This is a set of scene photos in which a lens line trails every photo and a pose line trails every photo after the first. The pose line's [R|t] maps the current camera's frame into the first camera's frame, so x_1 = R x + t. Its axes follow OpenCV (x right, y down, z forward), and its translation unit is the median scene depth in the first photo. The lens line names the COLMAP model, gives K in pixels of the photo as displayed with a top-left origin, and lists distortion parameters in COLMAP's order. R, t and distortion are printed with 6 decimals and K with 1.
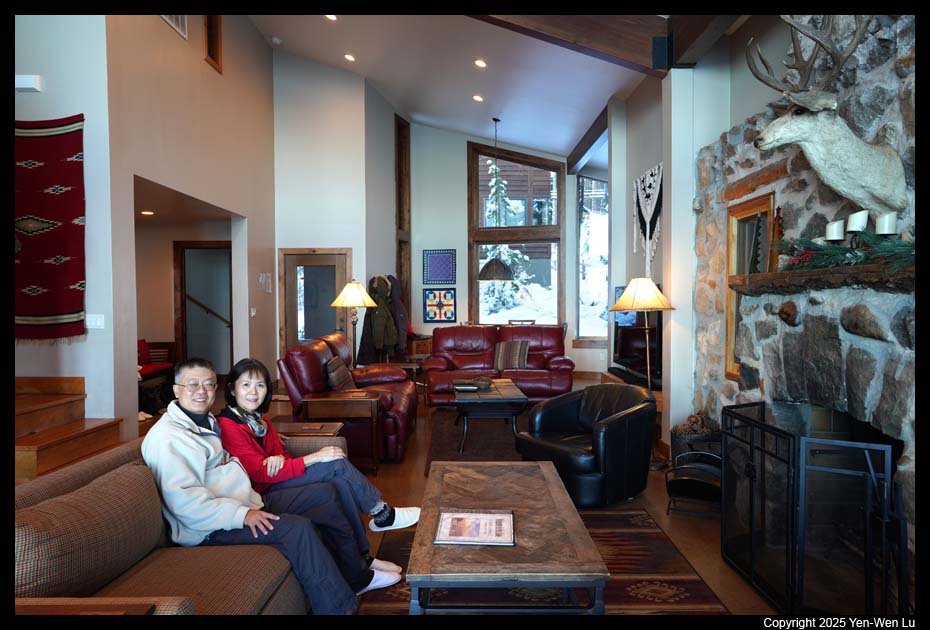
lens RADIAL K [[607.6, 0, 466.4], [0, 607.6, 310.7], [0, 0, 1]] dist [-0.023611, 0.021857]
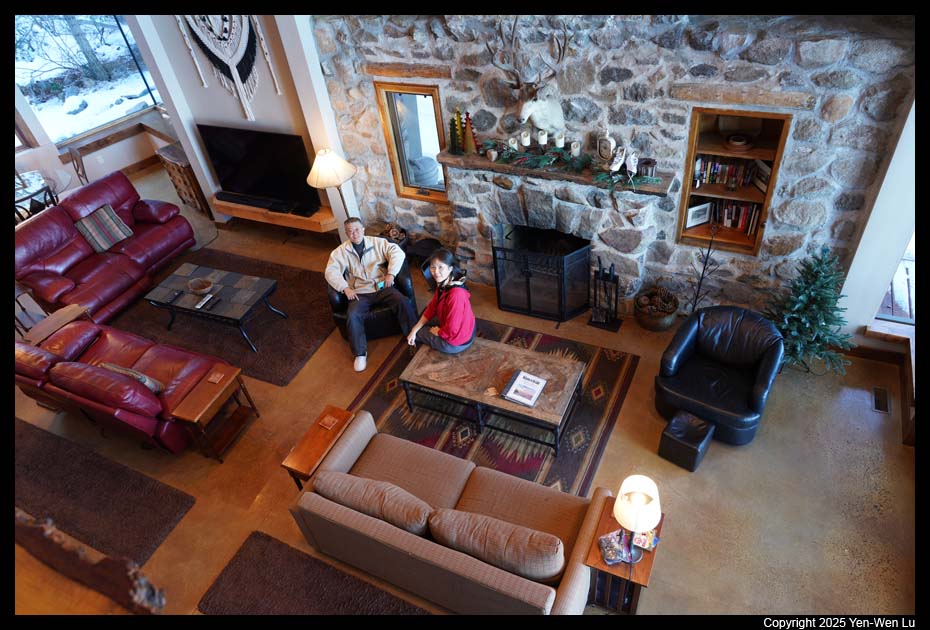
lens RADIAL K [[607.6, 0, 462.6], [0, 607.6, 317.8], [0, 0, 1]] dist [-0.023611, 0.021857]
pose [[0.423987, -0.639573, 0.641234, -0.390425], [0.129209, 0.743497, 0.656138, -0.376569], [-0.896404, -0.195341, 0.397872, 0.131737]]
